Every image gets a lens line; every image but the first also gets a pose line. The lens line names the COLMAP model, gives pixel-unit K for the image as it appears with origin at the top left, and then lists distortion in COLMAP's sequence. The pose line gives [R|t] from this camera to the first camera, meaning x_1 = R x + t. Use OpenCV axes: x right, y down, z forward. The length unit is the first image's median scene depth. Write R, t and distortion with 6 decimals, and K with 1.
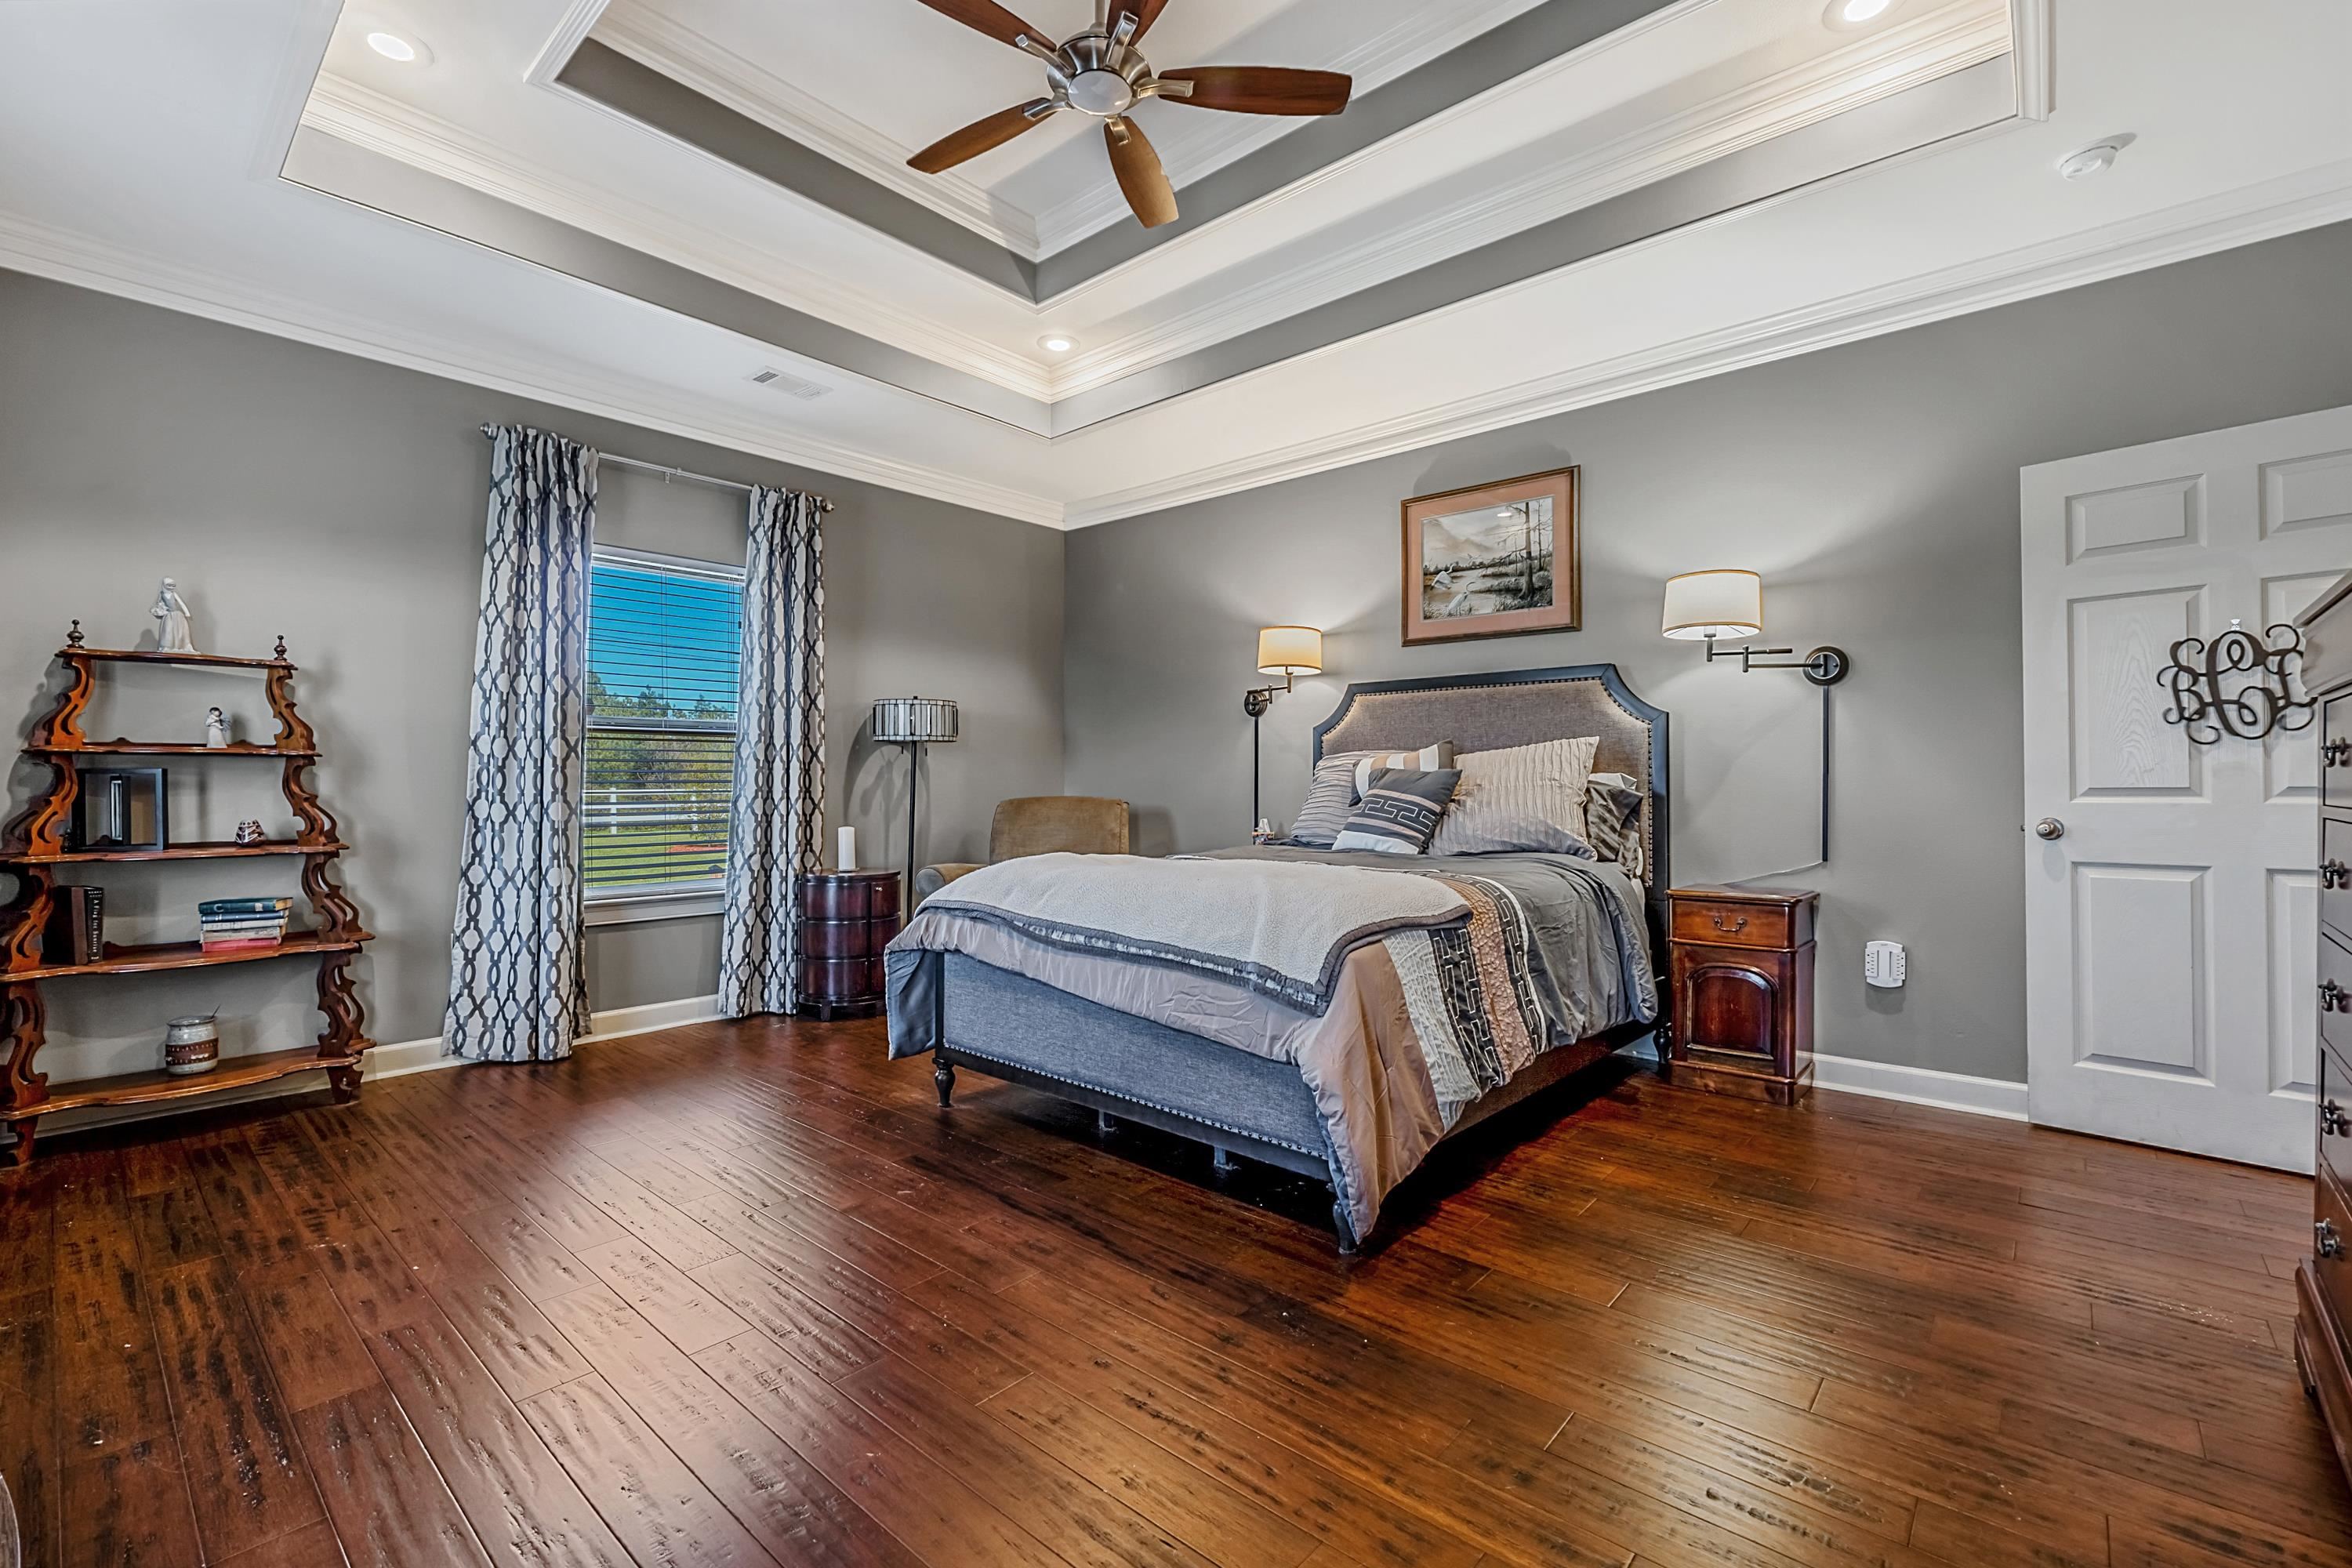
lens RADIAL K [[1000.1, 0, 1168.1], [0, 1000.1, 781.2], [0, 0, 1]] dist [-0.009876, 0.000378]
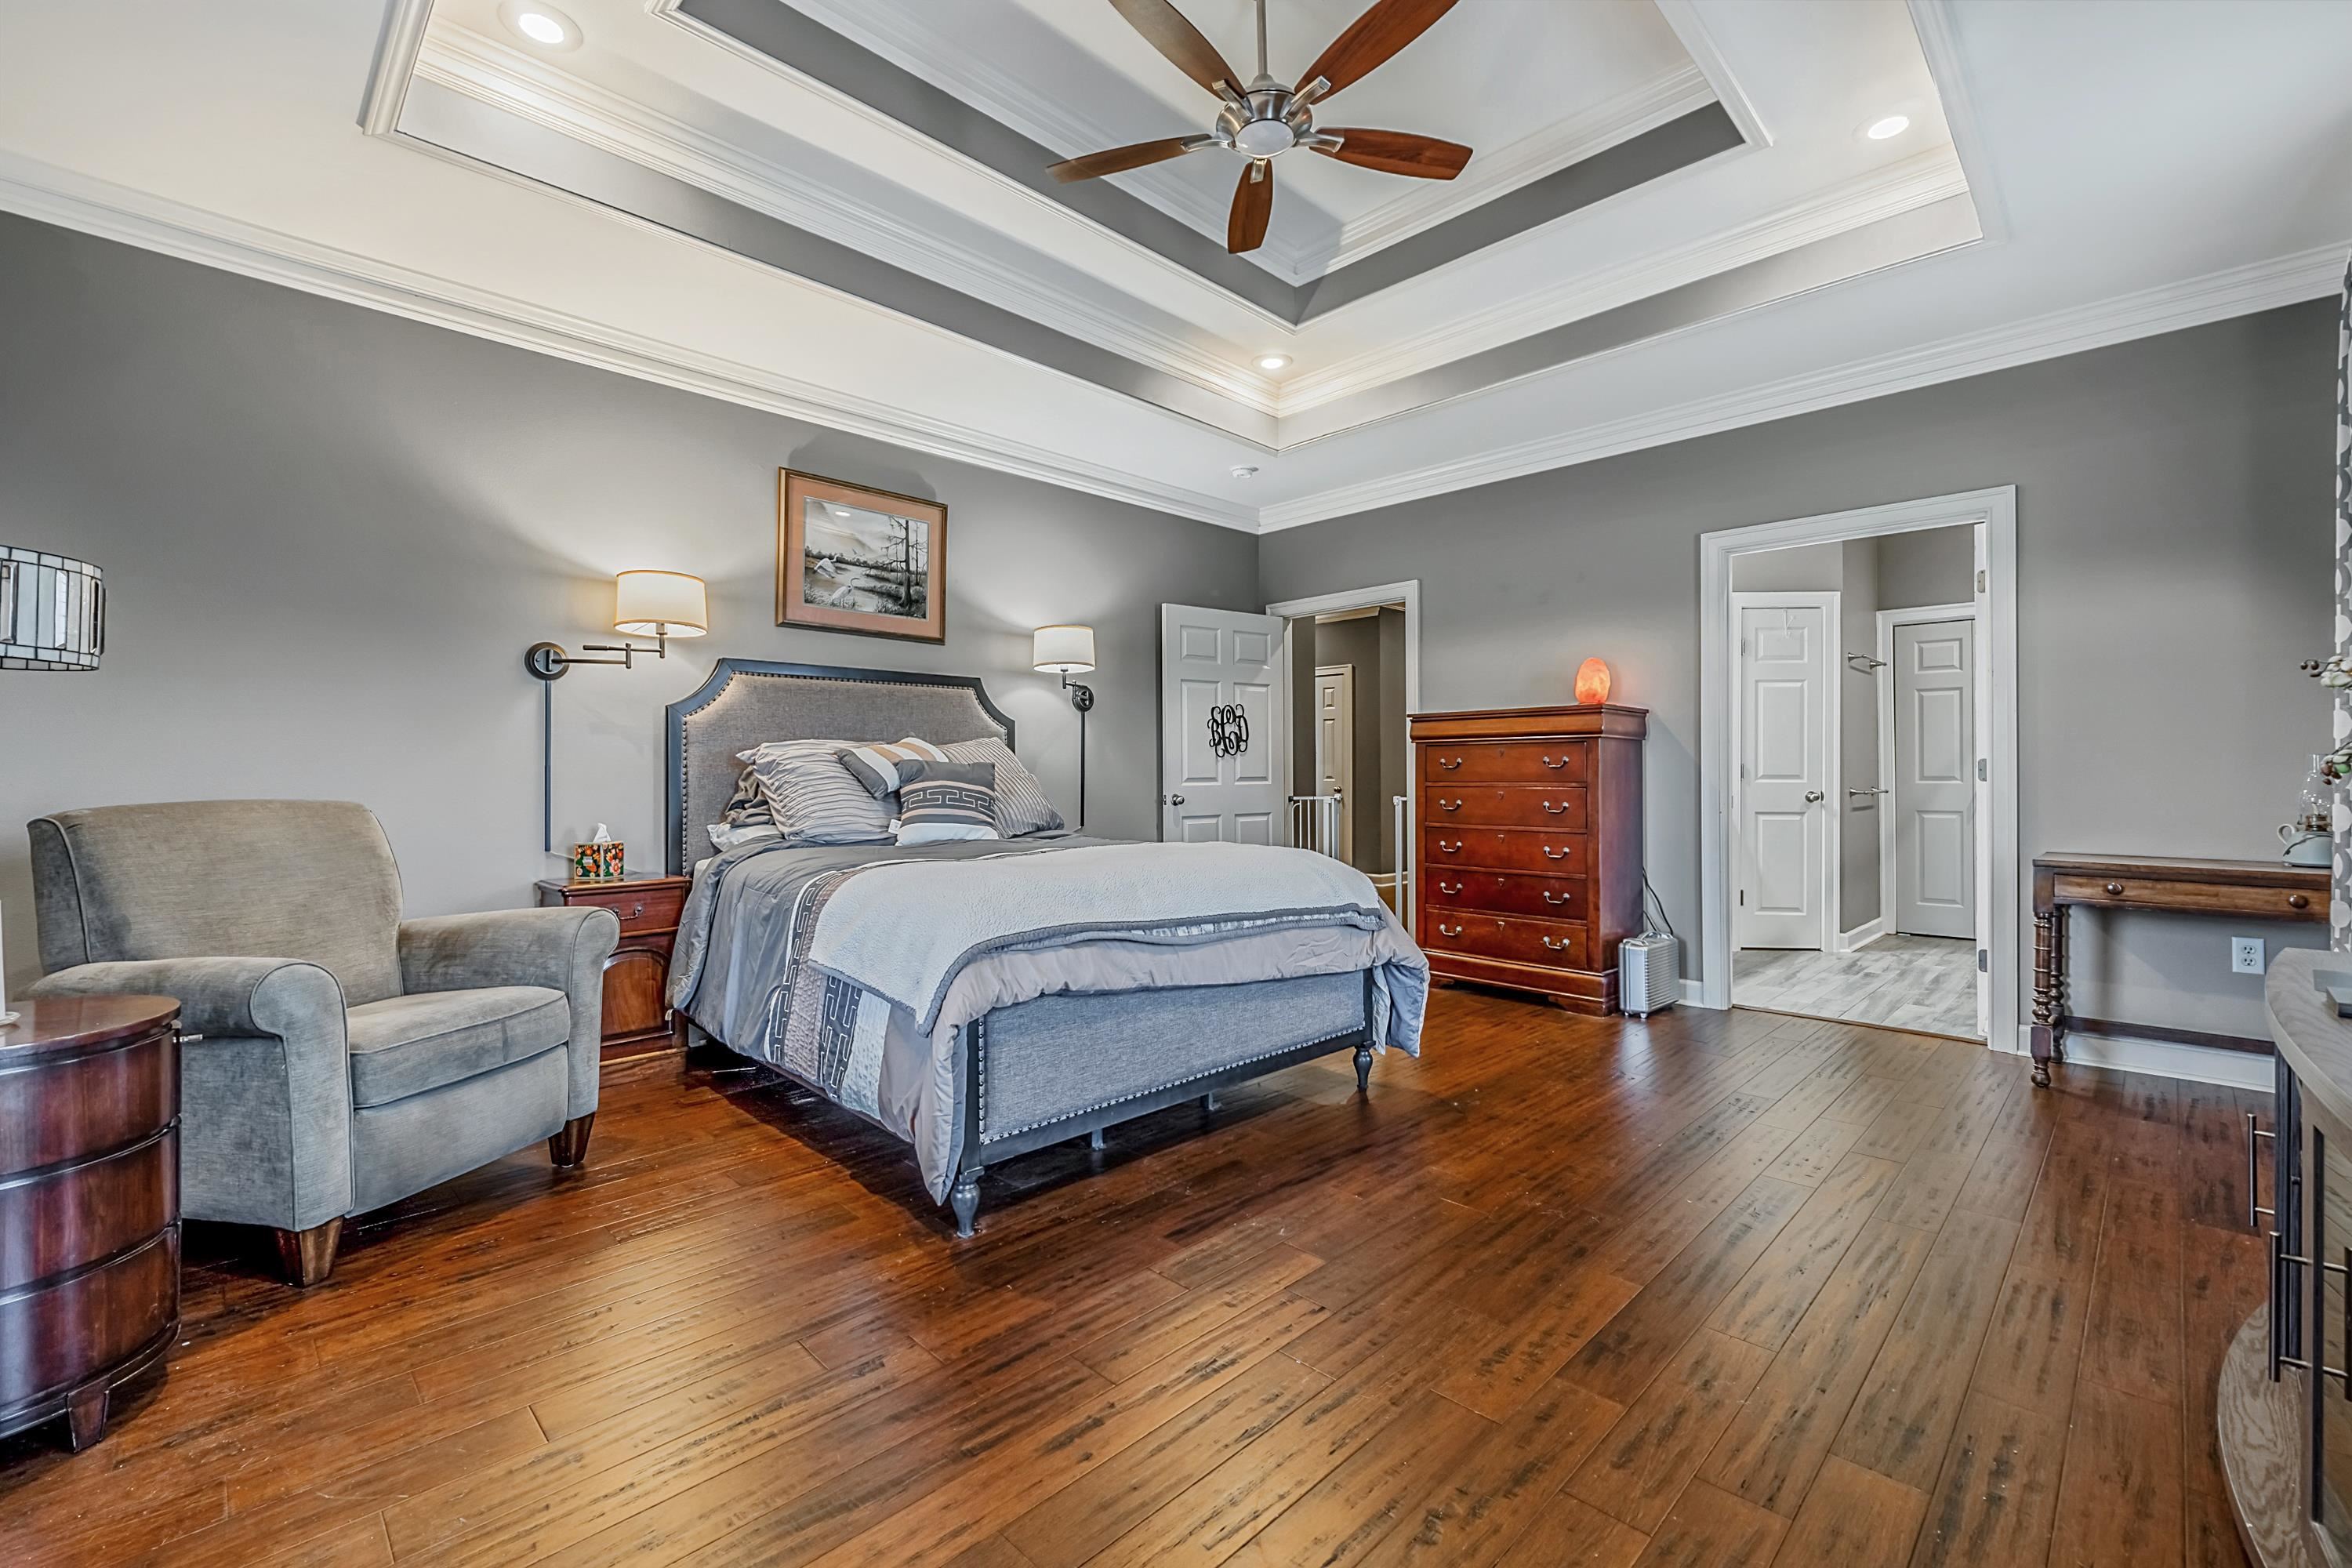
lens RADIAL K [[1000.1, 0, 1170.4], [0, 1000.1, 766.5], [0, 0, 1]] dist [-0.009876, 0.000378]
pose [[0.067004, 0.009689, 0.997706, -0.738611], [-0.001090, 0.999953, -0.009638, 0.002853], [-0.997752, -0.000442, 0.067011, 0.654916]]
